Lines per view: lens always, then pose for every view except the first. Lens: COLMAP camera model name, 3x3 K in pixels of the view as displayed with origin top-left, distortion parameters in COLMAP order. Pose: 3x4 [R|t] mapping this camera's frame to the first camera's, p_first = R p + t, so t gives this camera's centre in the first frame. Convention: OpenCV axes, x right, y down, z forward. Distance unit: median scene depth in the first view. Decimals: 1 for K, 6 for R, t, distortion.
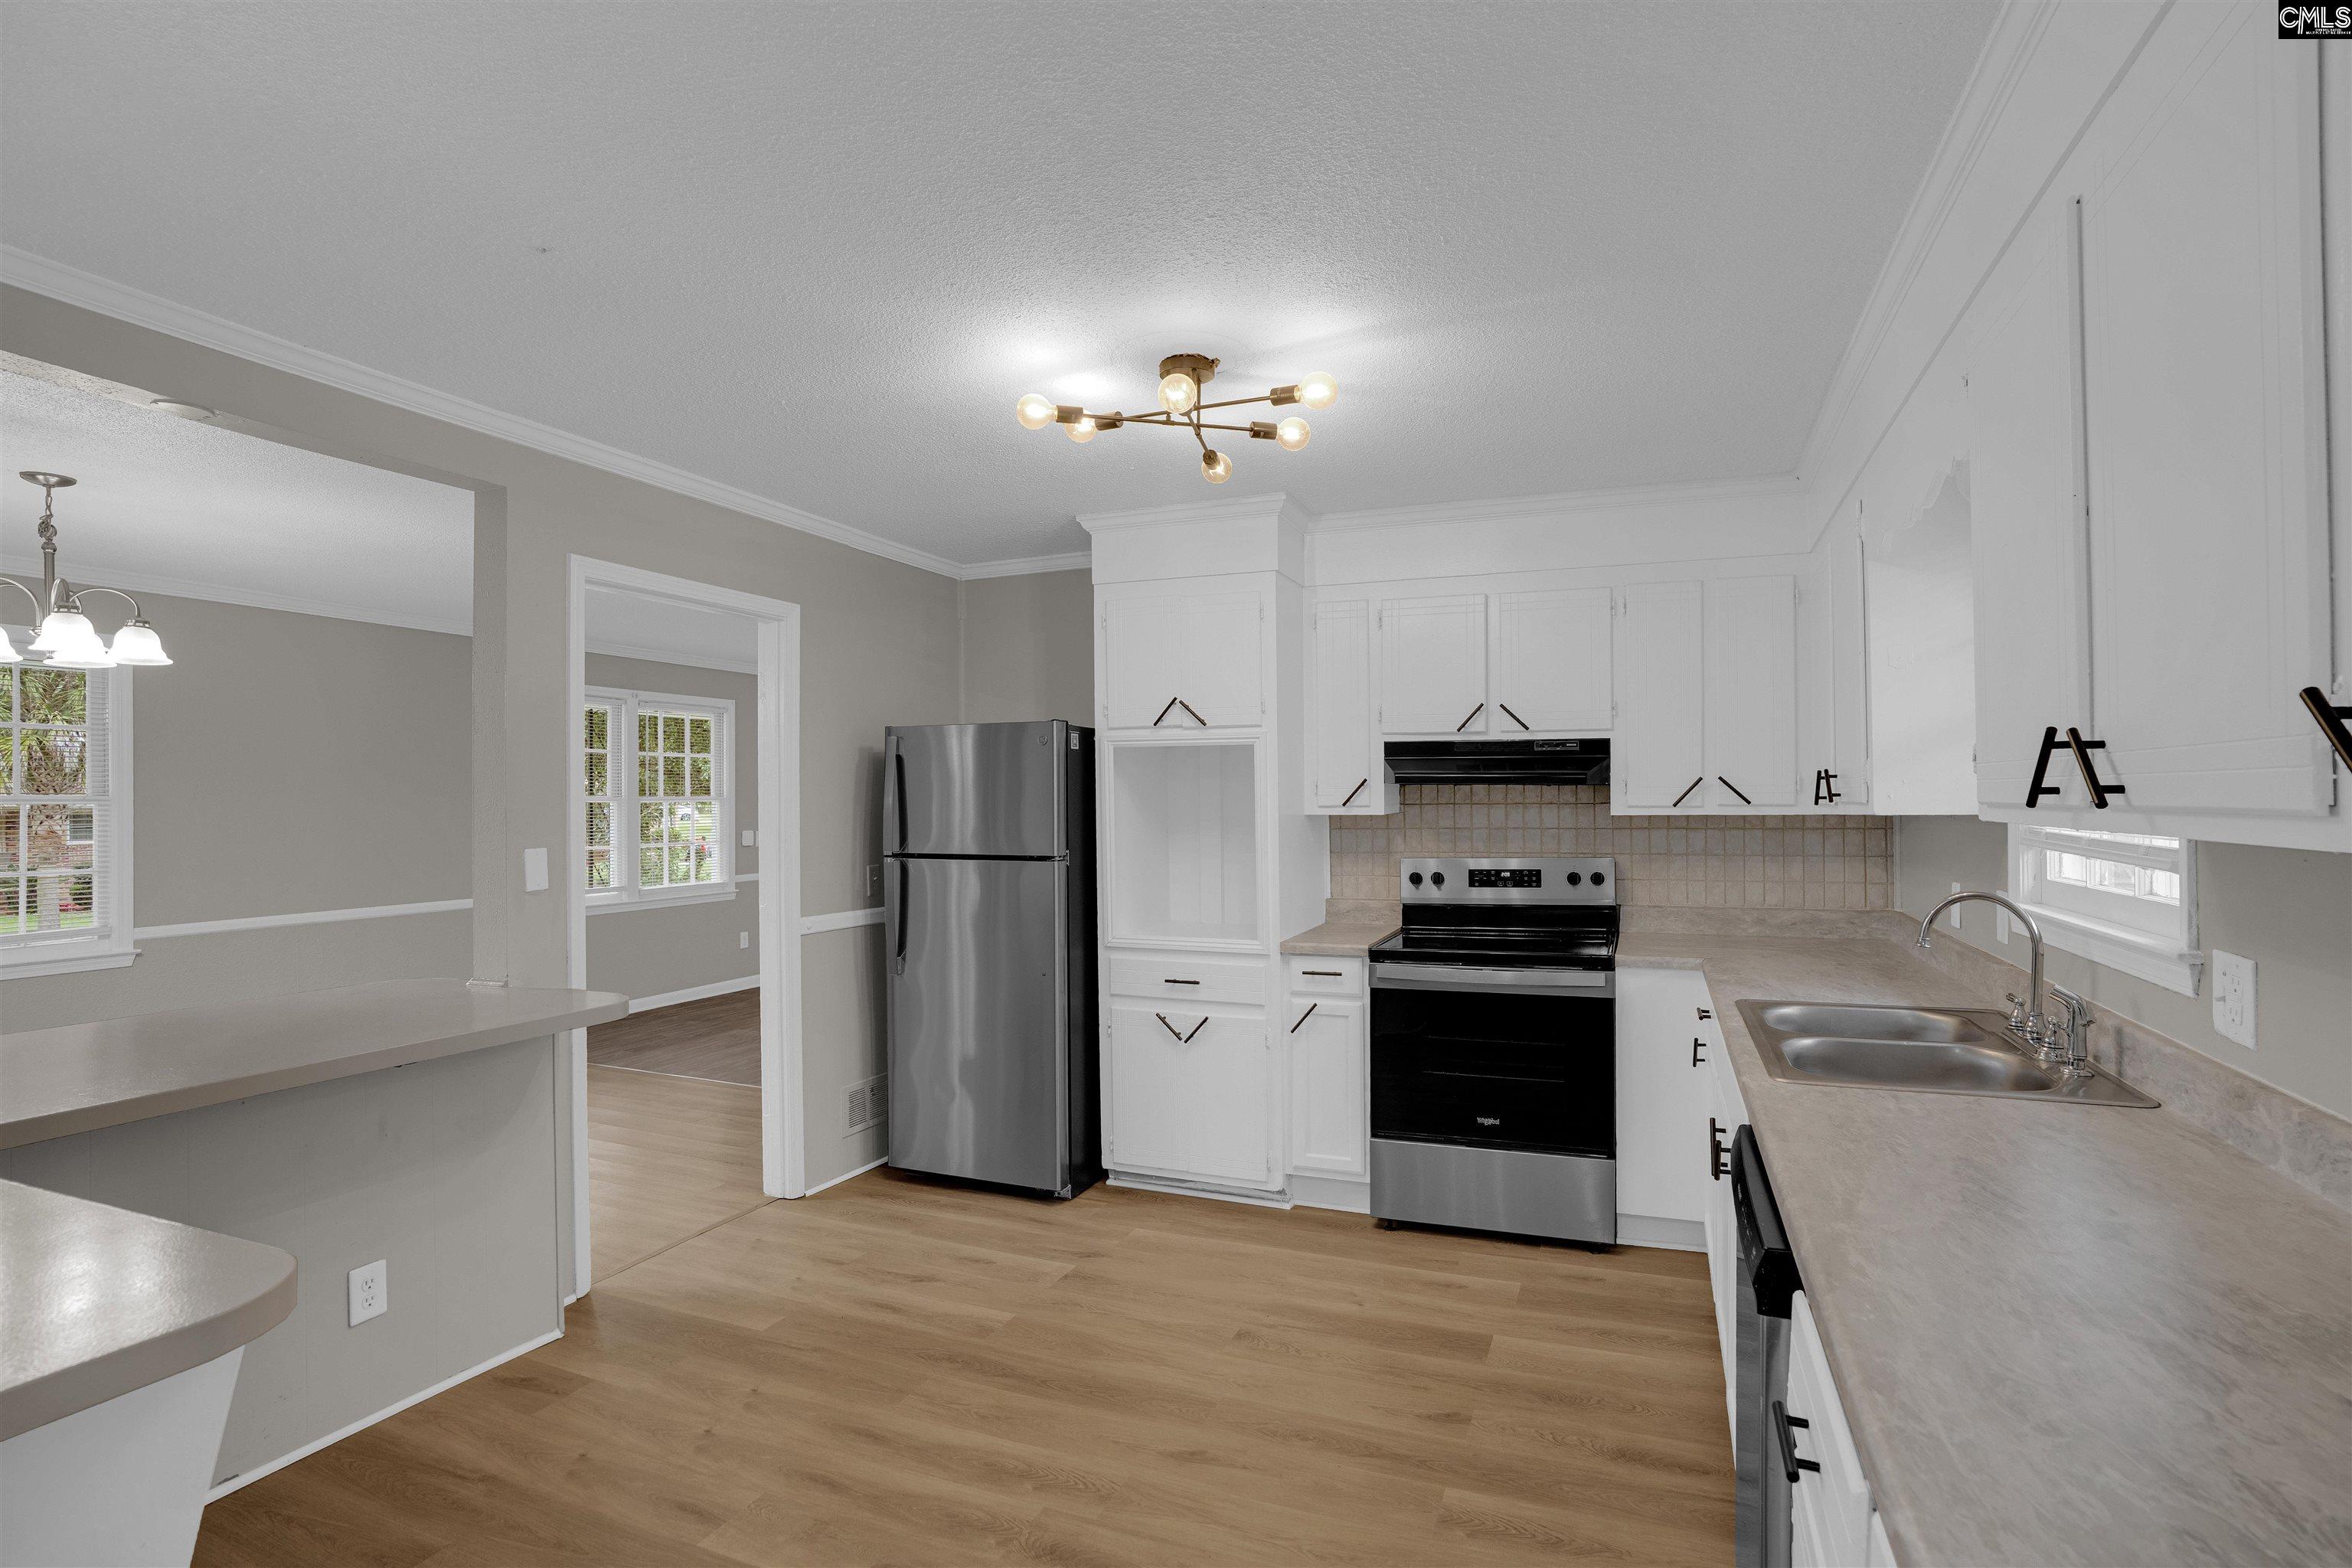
lens RADIAL K [[1120.8, 0, 1179.1], [0, 1120.8, 794.5], [0, 0, 1]] dist [-0.080795, 0.033488]
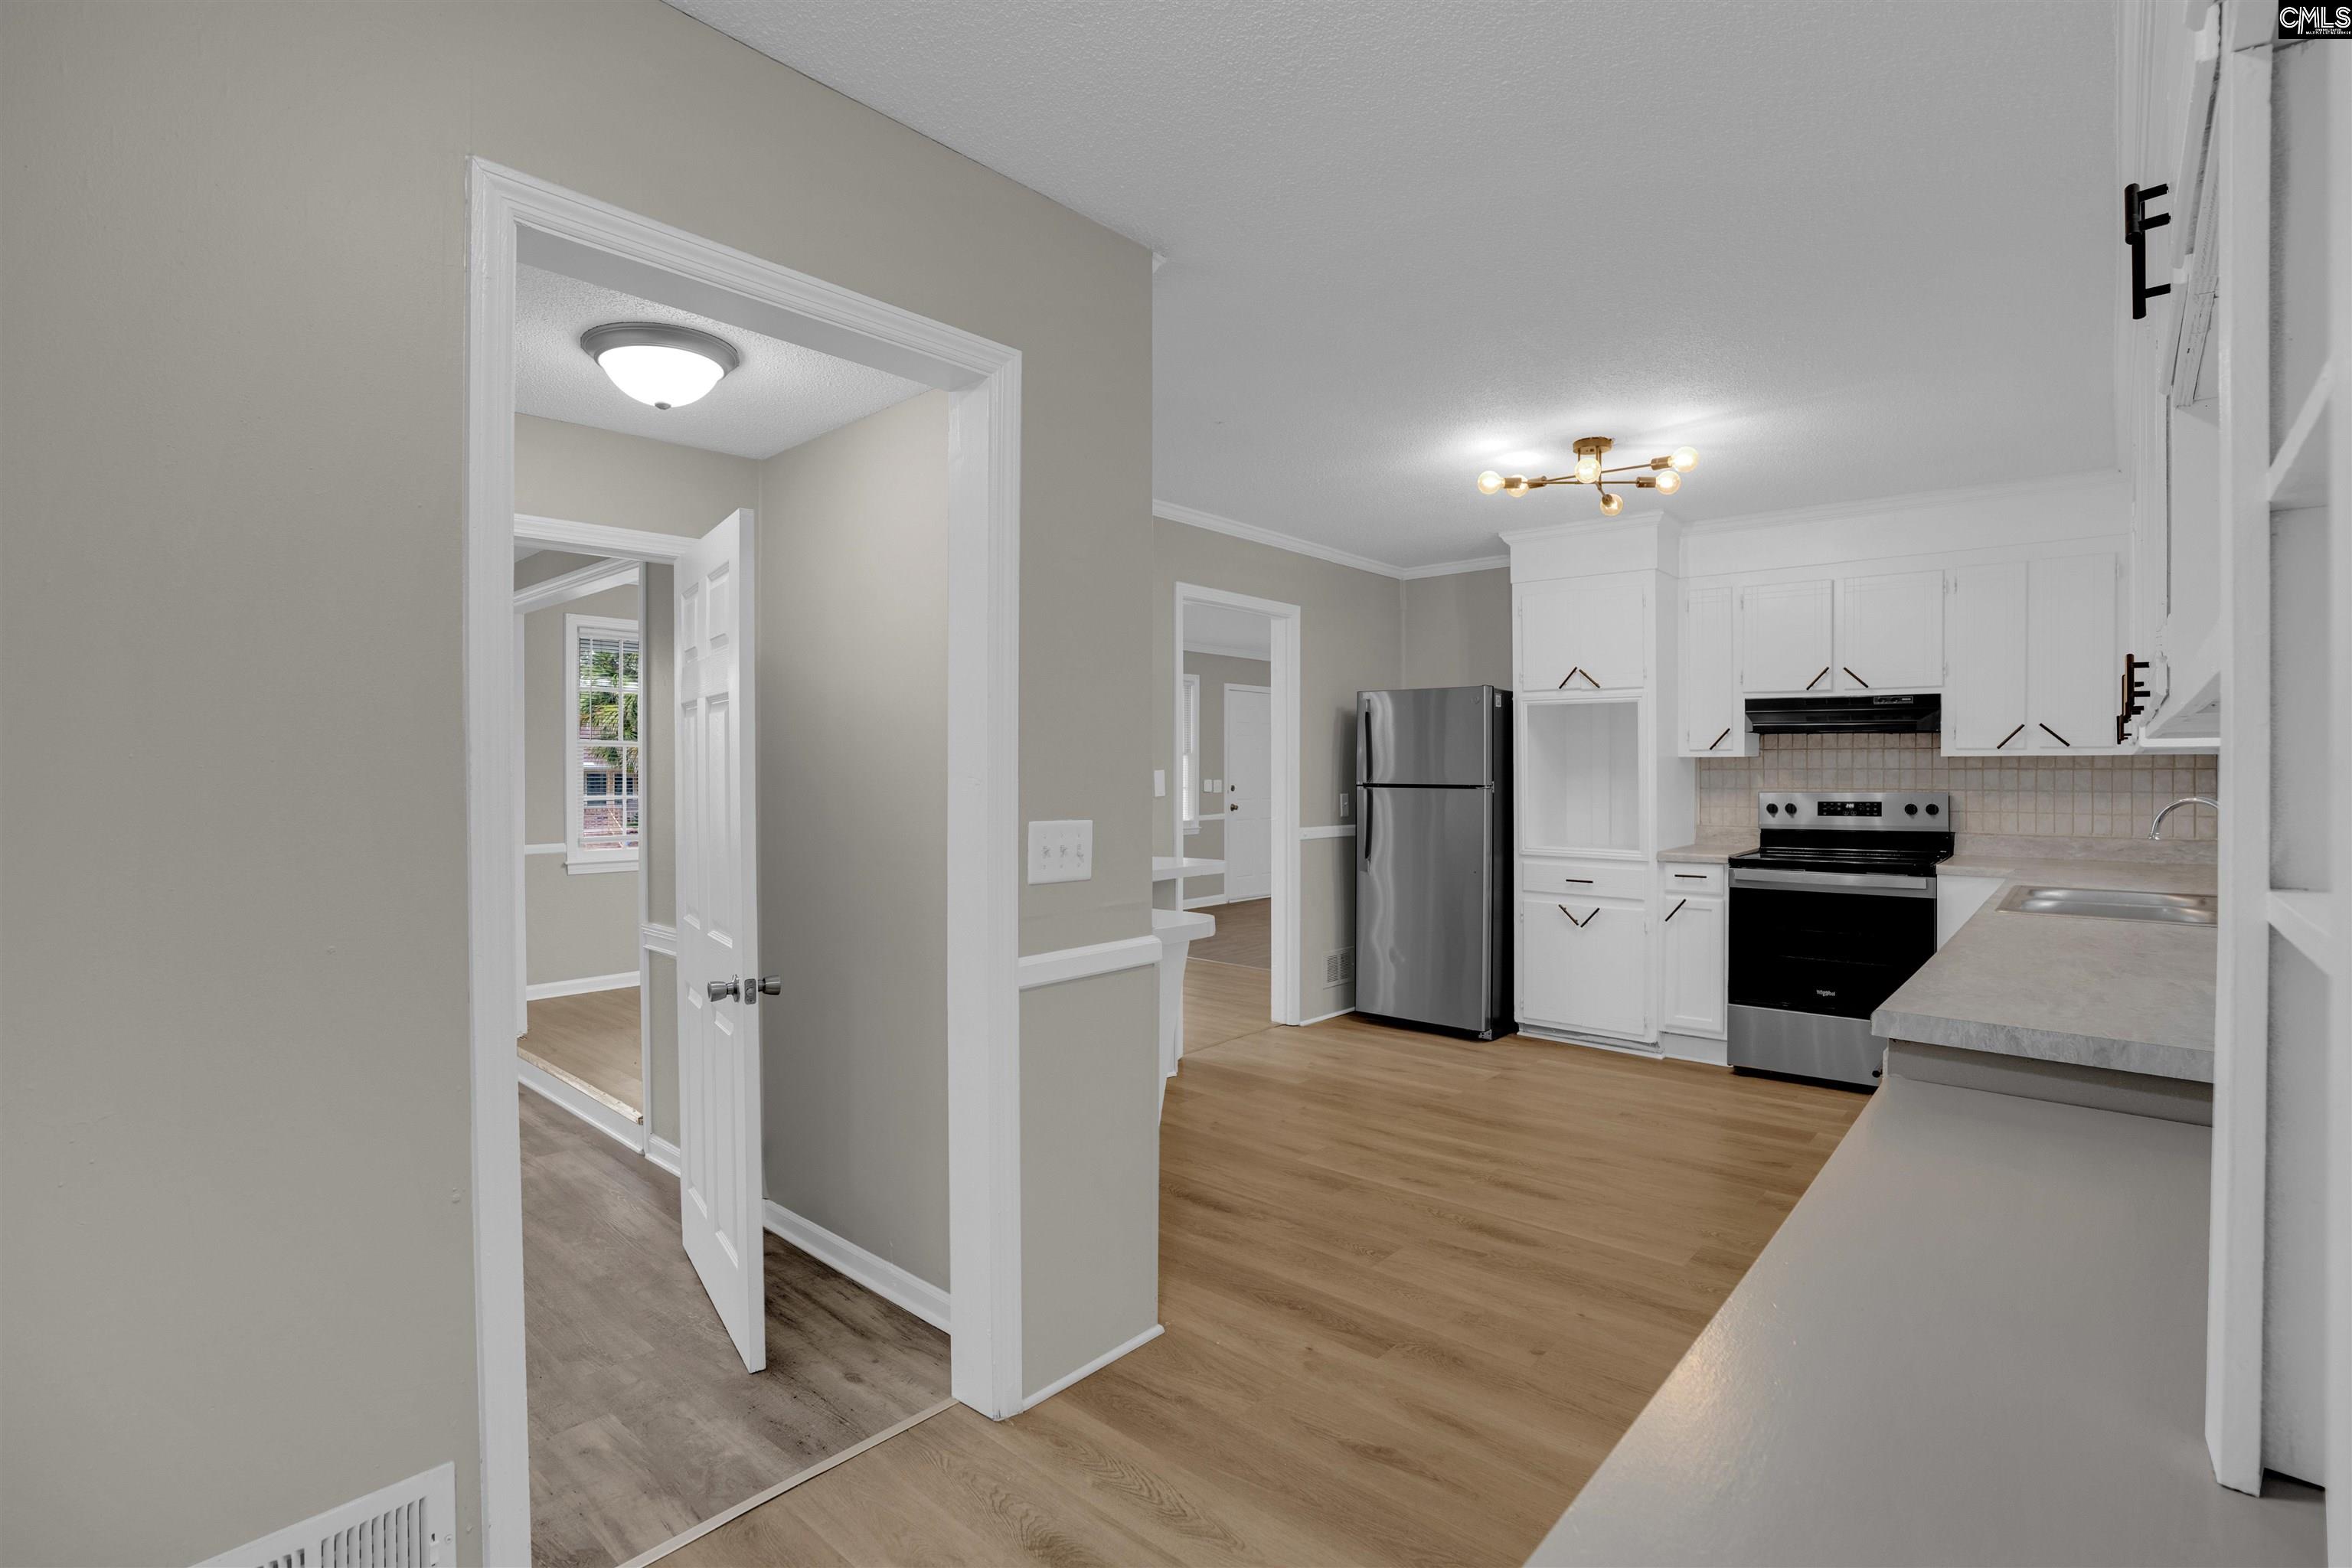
lens RADIAL K [[1095.3, 0, 1233.8], [0, 1095.3, 785.7], [0, 0, 1]] dist [-0.072246, 0.041562]
pose [[0.959157, 0.007811, -0.282765, -0.026629], [-0.001962, 0.999778, 0.020963, 0.027706], [0.282866, -0.019552, 0.958960, -0.353623]]
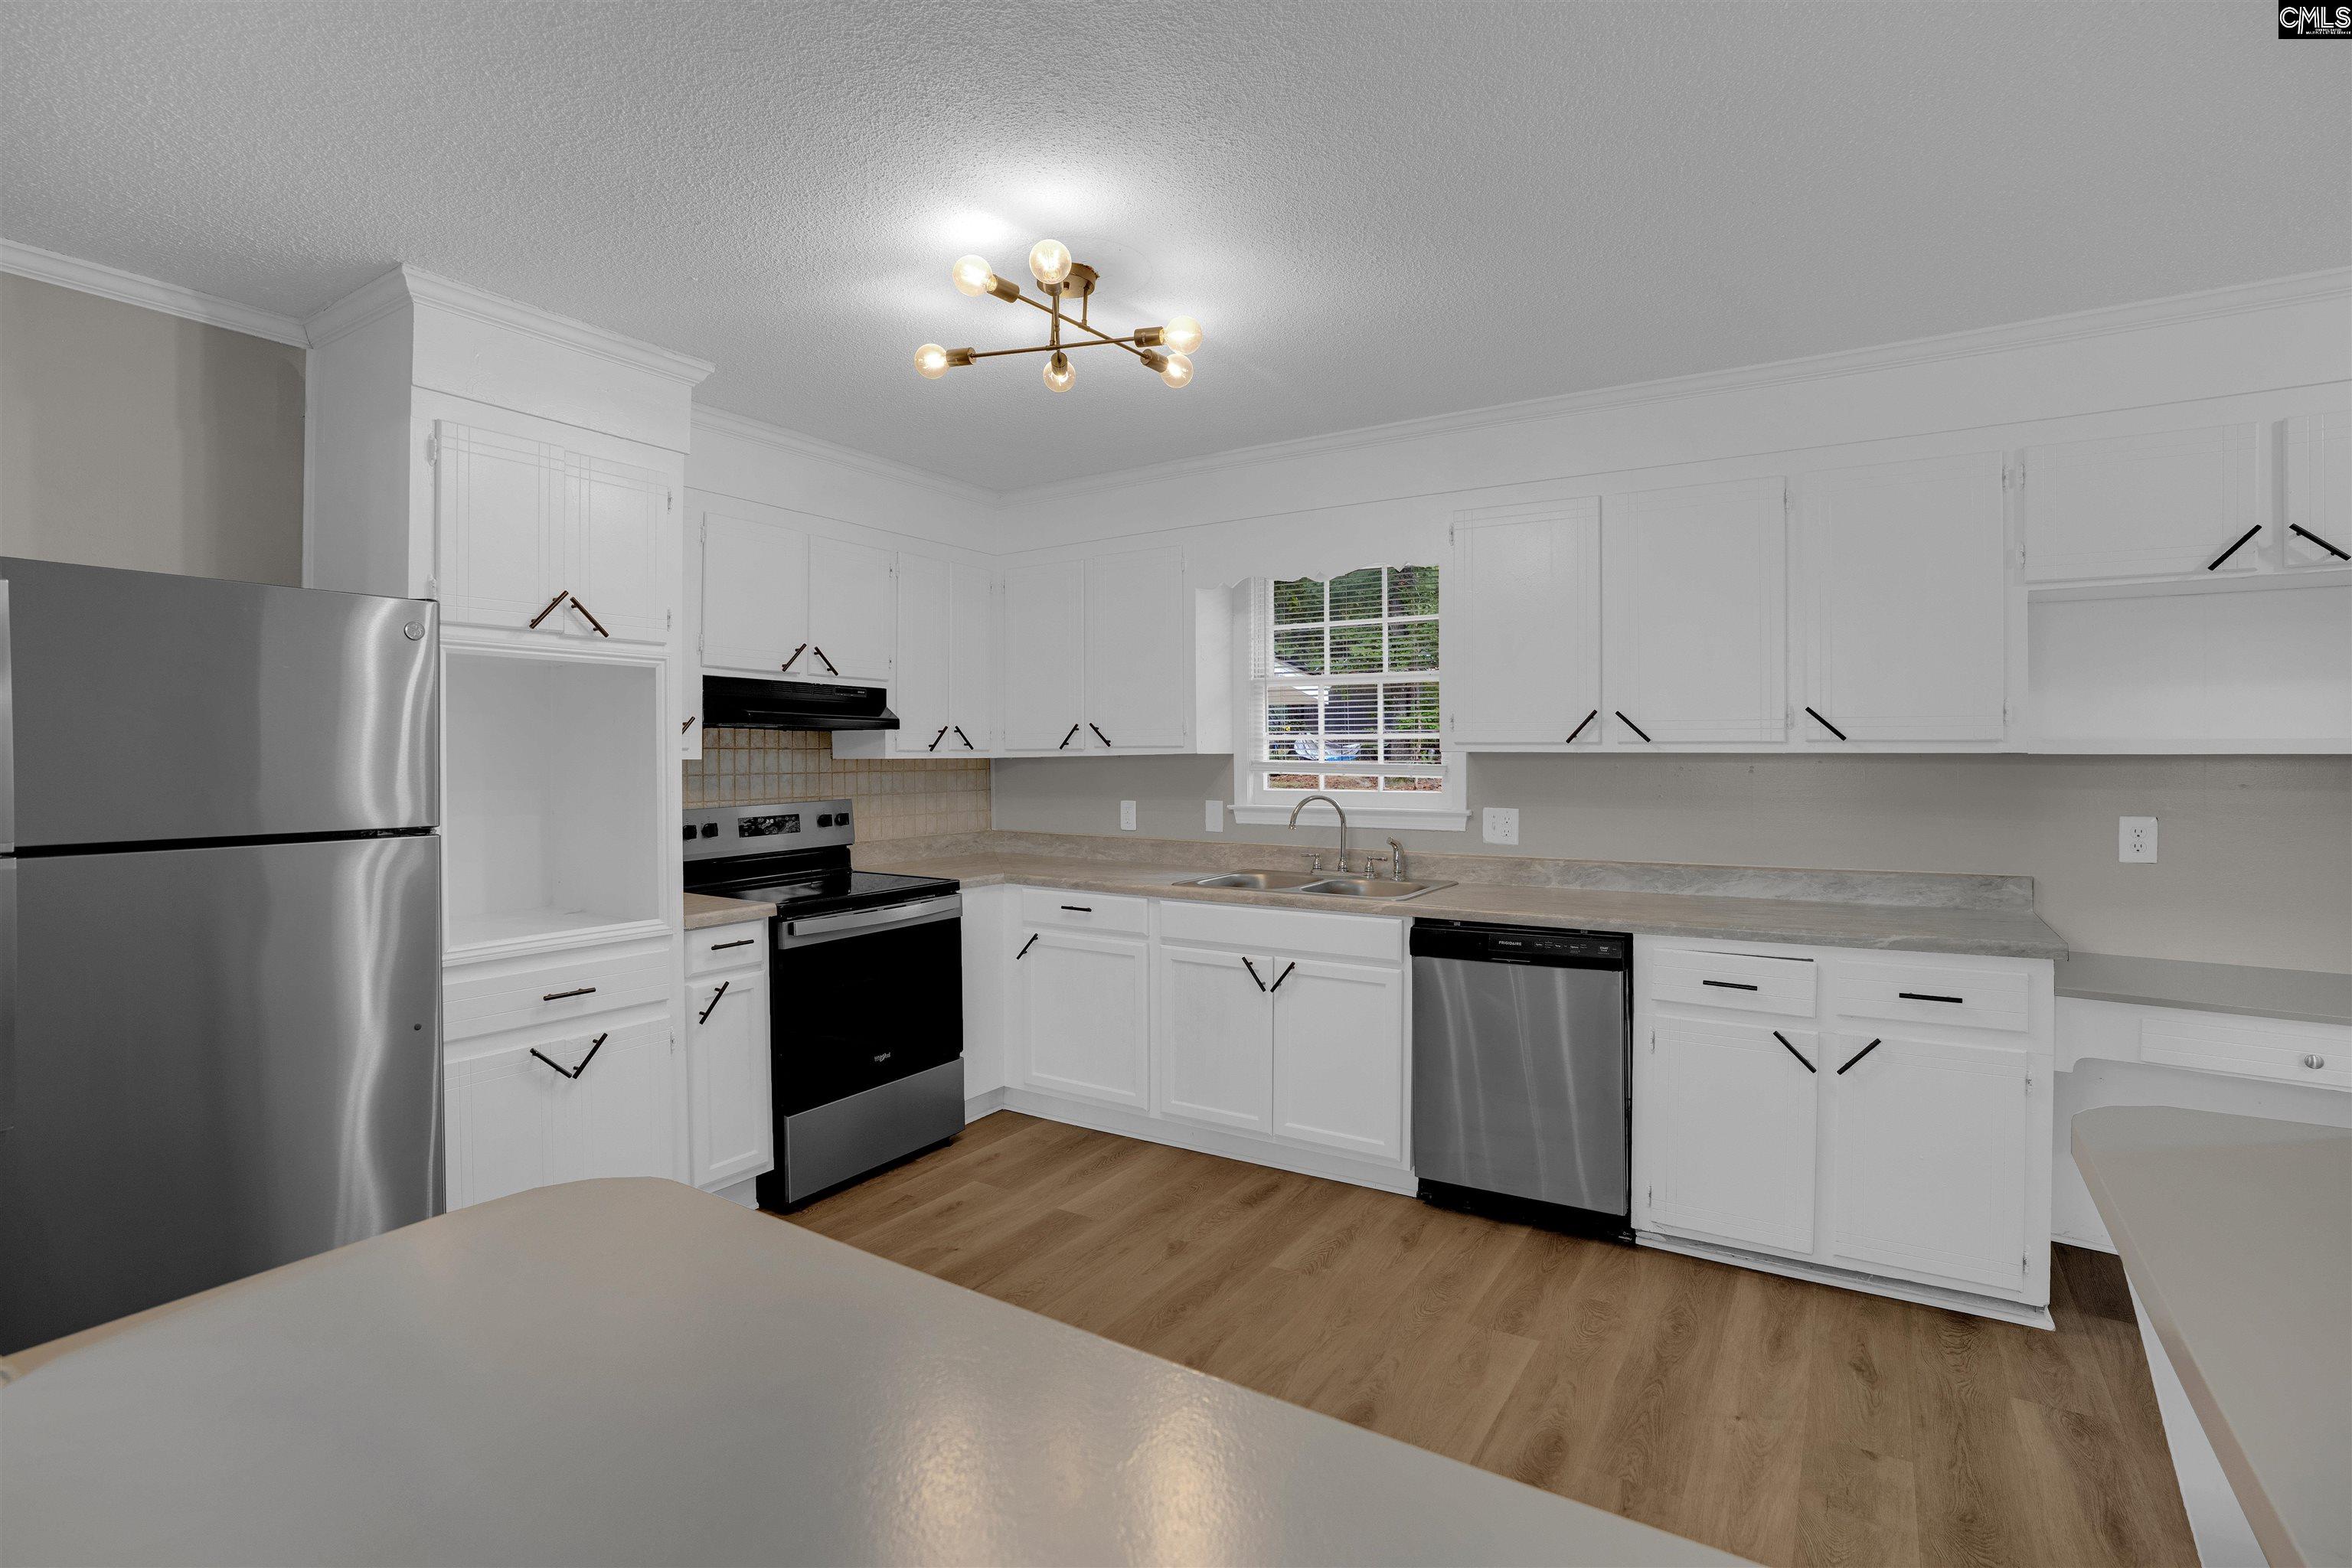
lens RADIAL K [[1082.2, 0, 1214.3], [0, 1082.2, 752.3], [0, 0, 1]] dist [-0.017040, -0.000035]
pose [[0.178601, 0.006323, 0.983901, -0.598847], [-0.003986, 0.999976, -0.005703, 0.016610], [-0.983913, -0.002903, 0.178622, 0.478348]]
